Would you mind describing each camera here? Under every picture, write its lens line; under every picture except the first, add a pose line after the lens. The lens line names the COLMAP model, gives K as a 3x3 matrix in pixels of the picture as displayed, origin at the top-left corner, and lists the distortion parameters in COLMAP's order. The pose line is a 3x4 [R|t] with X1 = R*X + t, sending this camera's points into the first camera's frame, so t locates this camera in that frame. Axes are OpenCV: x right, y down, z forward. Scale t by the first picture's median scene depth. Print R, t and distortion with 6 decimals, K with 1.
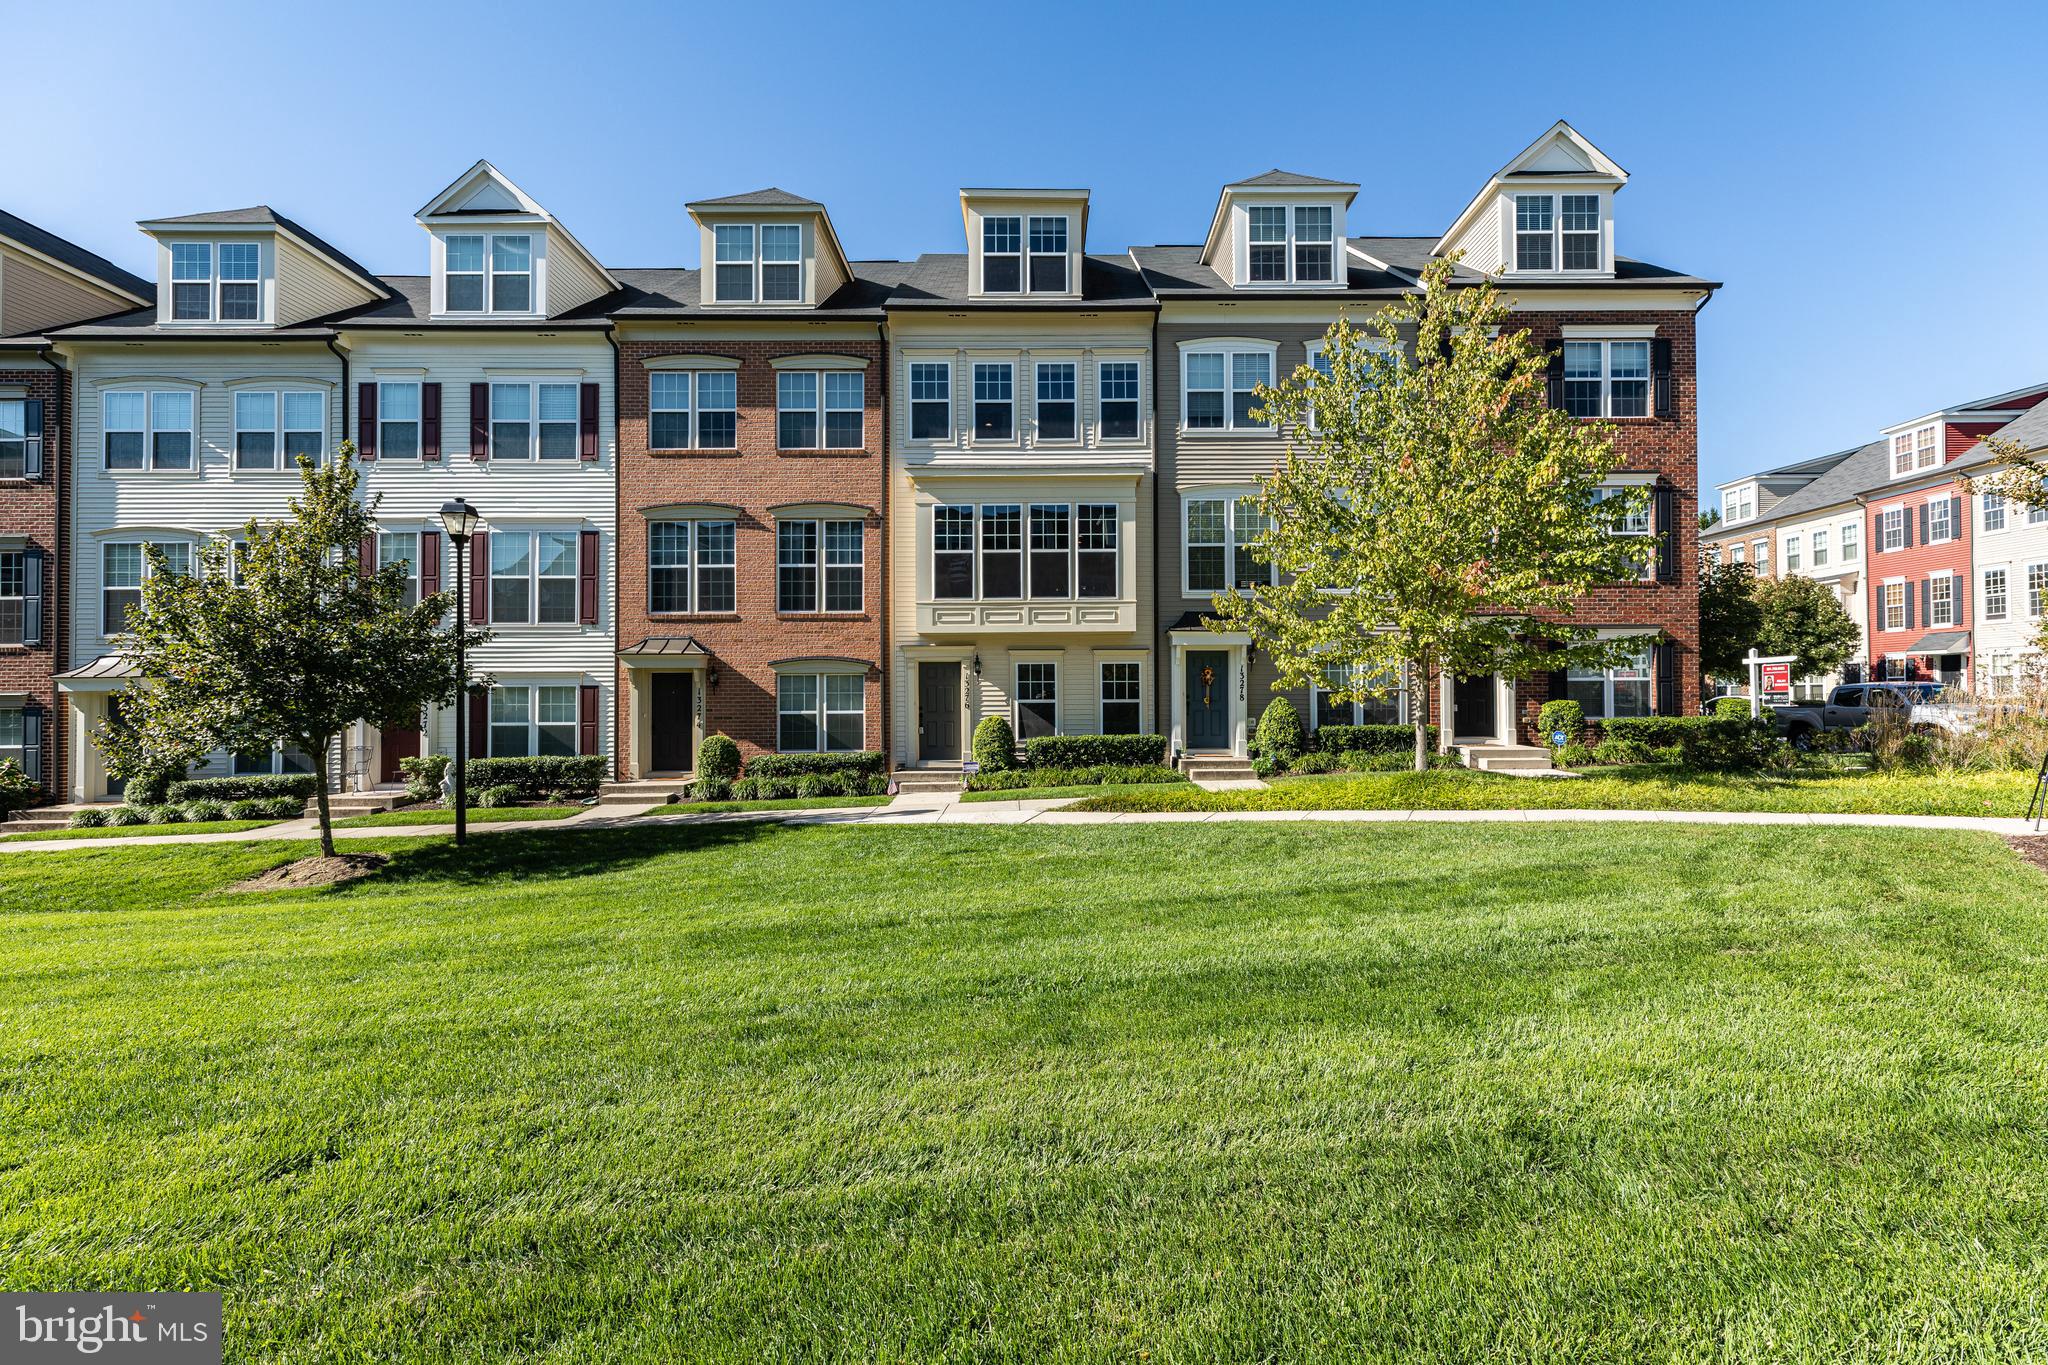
lens RADIAL K [[951.8, 0, 1037.6], [0, 951.8, 680.1], [0, 0, 1]] dist [0.000853, 0.000322]
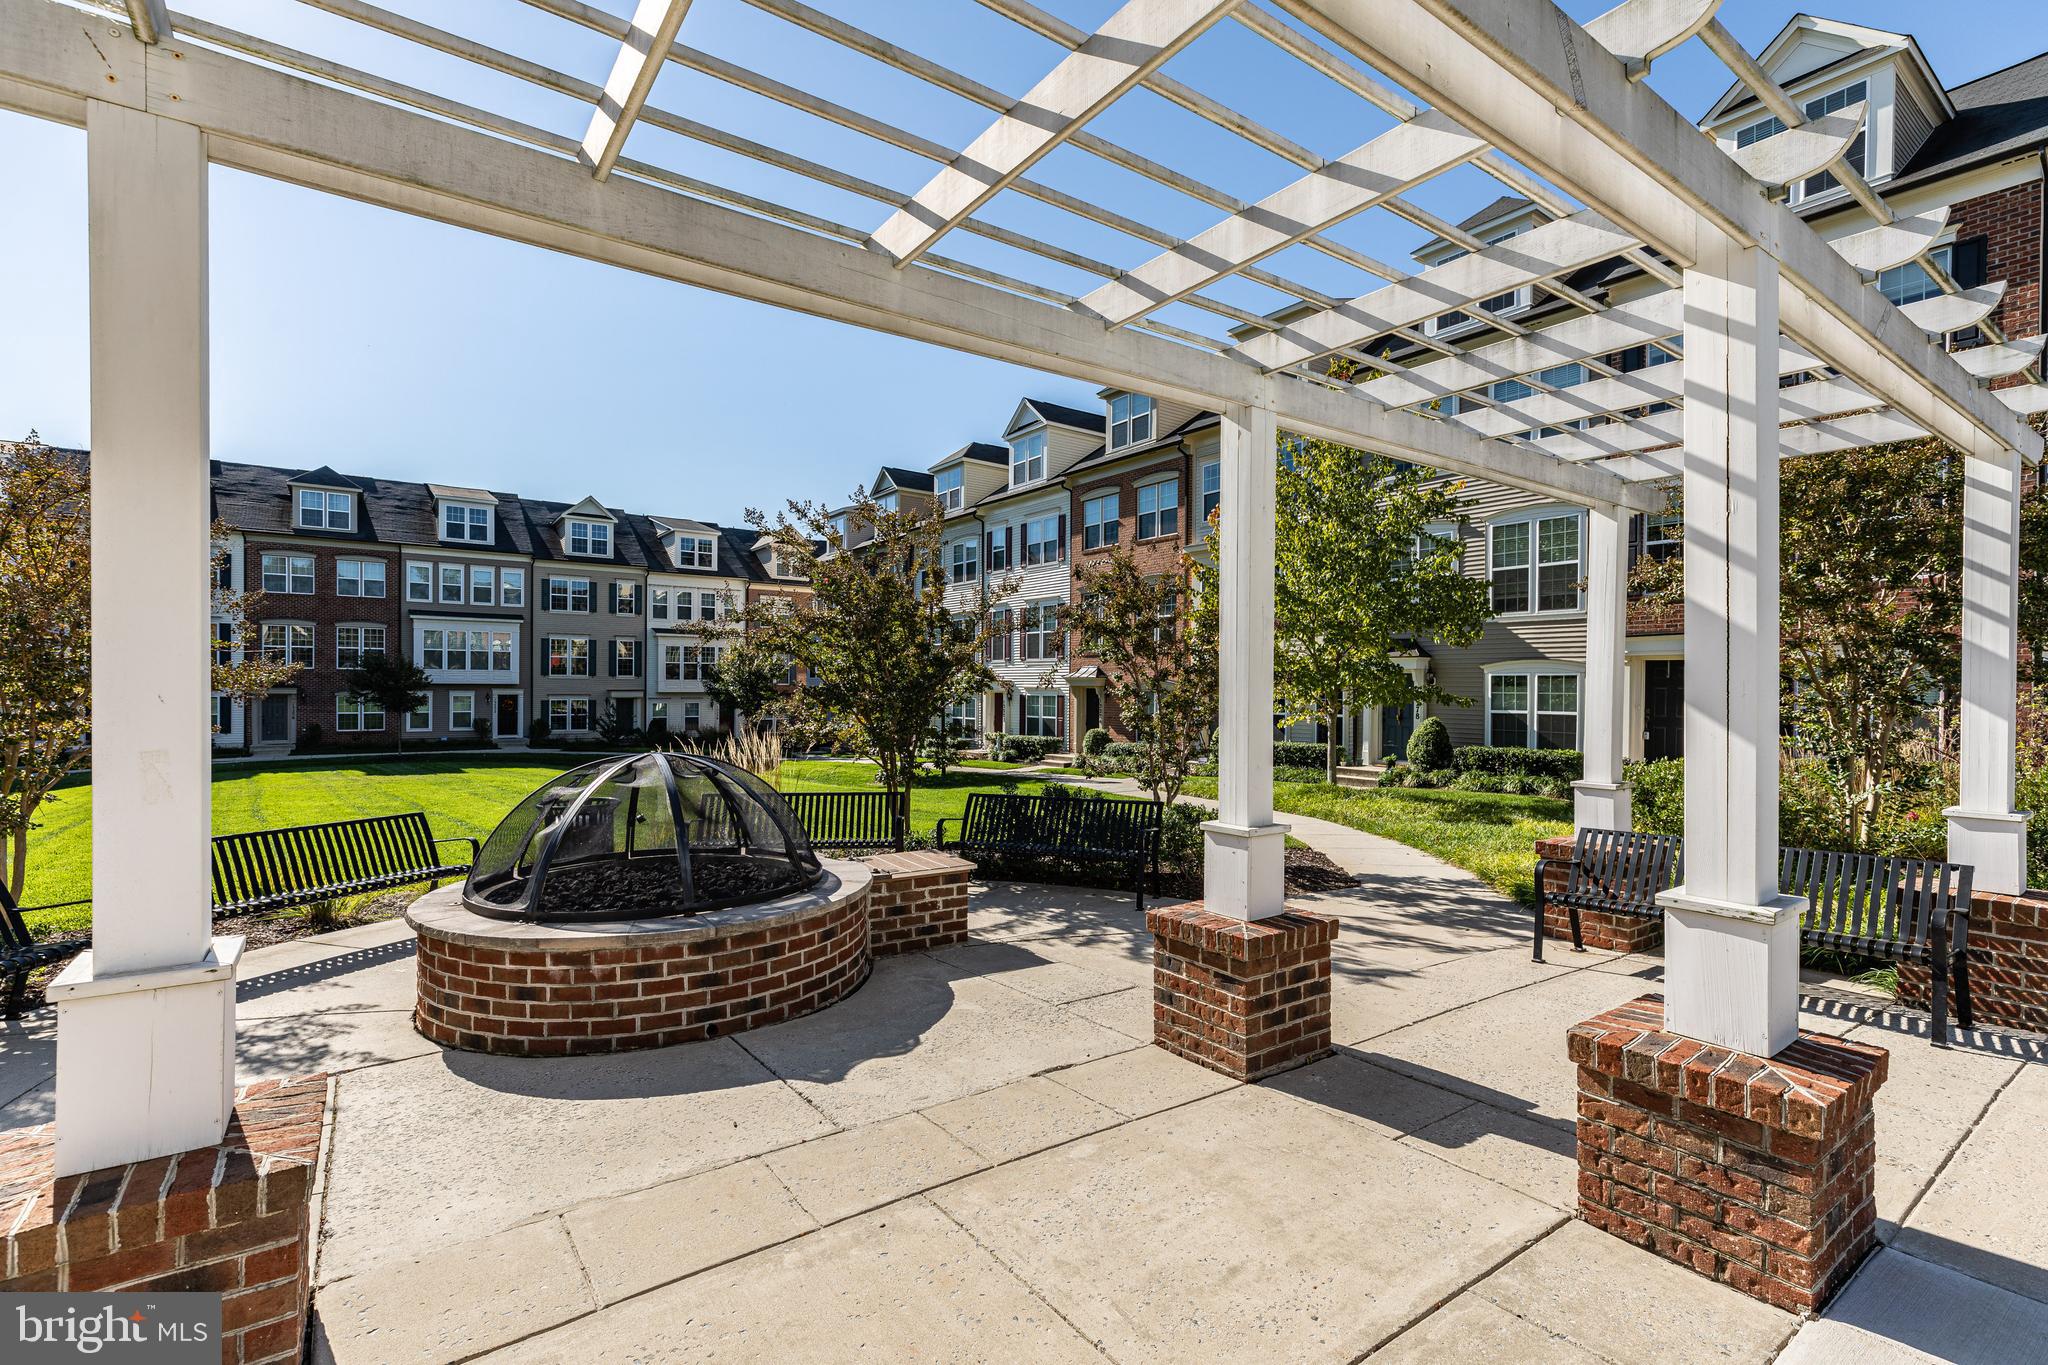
lens RADIAL K [[941.6, 0, 1037.6], [0, 941.6, 684.0], [0, 0, 1]] dist [-0.002216, -0.000697]
pose [[0.573450, 0.006997, -0.819210, 0.866293], [0.006164, 0.999898, 0.012856, -0.036265], [0.819217, -0.012422, 0.573349, 0.011092]]
